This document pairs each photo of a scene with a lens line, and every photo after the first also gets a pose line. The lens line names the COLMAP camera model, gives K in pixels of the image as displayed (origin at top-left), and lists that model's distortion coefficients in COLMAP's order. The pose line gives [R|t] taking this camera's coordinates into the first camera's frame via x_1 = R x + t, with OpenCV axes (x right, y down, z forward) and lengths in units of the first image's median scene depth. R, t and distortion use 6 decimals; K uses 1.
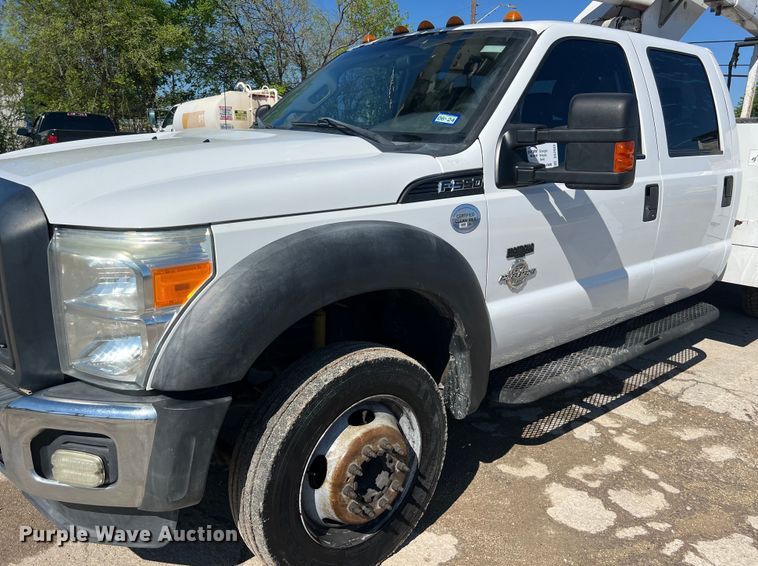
lens RADIAL K [[593.0, 0, 392.4], [0, 593.0, 296.5], [0, 0, 1]] dist [0.025129, -0.006309]
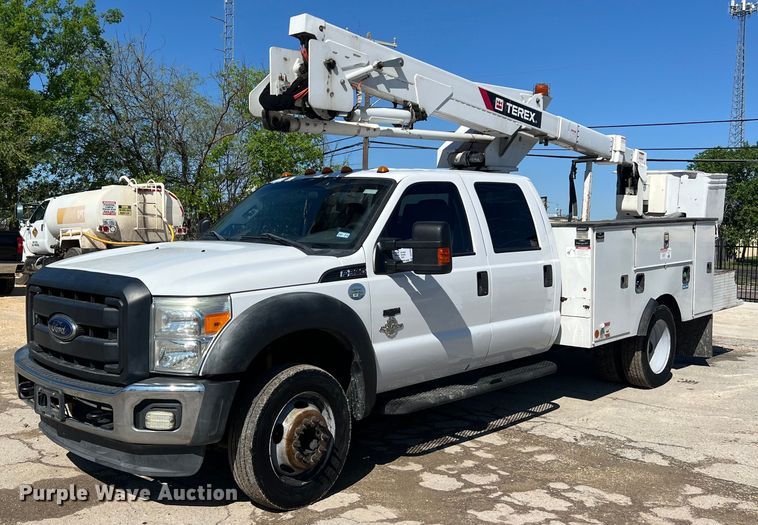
lens RADIAL K [[807.2, 0, 379.0], [0, 807.2, 262.5], [0, 0, 1]] dist [-0.007441, -0.006005]
pose [[0.991315, -0.018397, 0.130214, -0.089789], [0.044996, 0.977852, -0.204403, 0.205869], [-0.123569, 0.208487, 0.970188, -1.001741]]
